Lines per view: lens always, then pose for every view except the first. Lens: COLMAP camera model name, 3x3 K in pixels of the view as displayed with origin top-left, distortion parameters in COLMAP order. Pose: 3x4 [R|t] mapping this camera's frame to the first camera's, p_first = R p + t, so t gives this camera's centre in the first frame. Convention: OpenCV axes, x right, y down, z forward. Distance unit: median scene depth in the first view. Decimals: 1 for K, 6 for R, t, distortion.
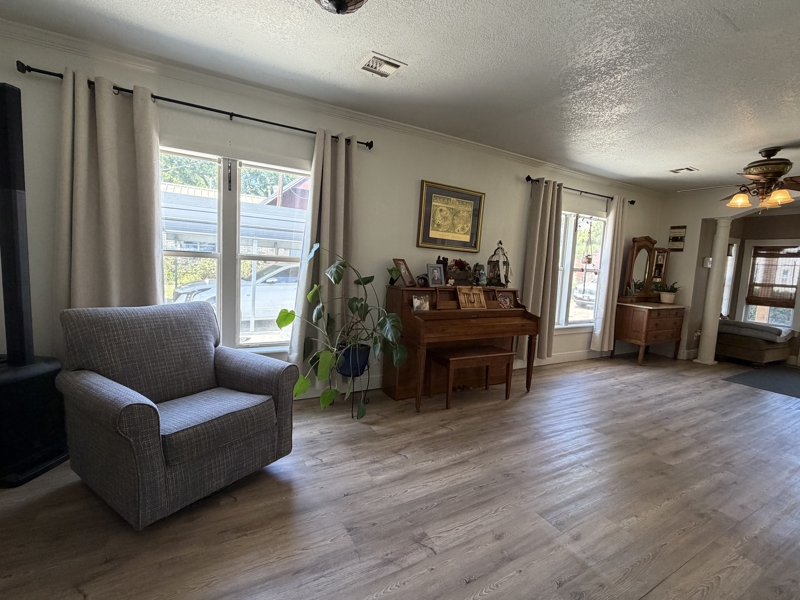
lens RADIAL K [[365.8, 0, 398.7], [0, 365.8, 305.7], [0, 0, 1]] dist [0.000625, -0.000064]
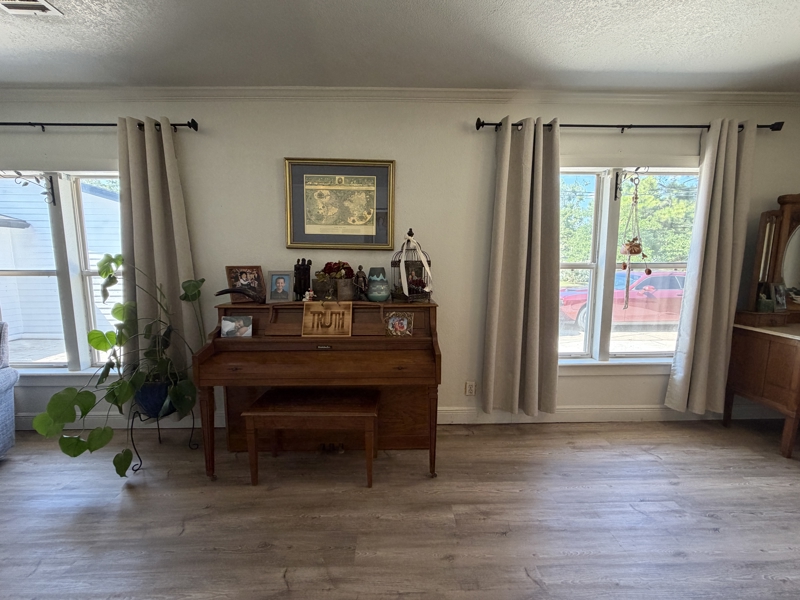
lens RADIAL K [[323.2, 0, 399.9], [0, 323.2, 301.6], [0, 0, 1]] dist [0.002111, 0.000325]
pose [[0.879716, 0.006752, -0.475451, 0.534394], [-0.008012, 0.999968, -0.000625, -0.048566], [0.475432, 0.004359, 0.879742, 0.487547]]
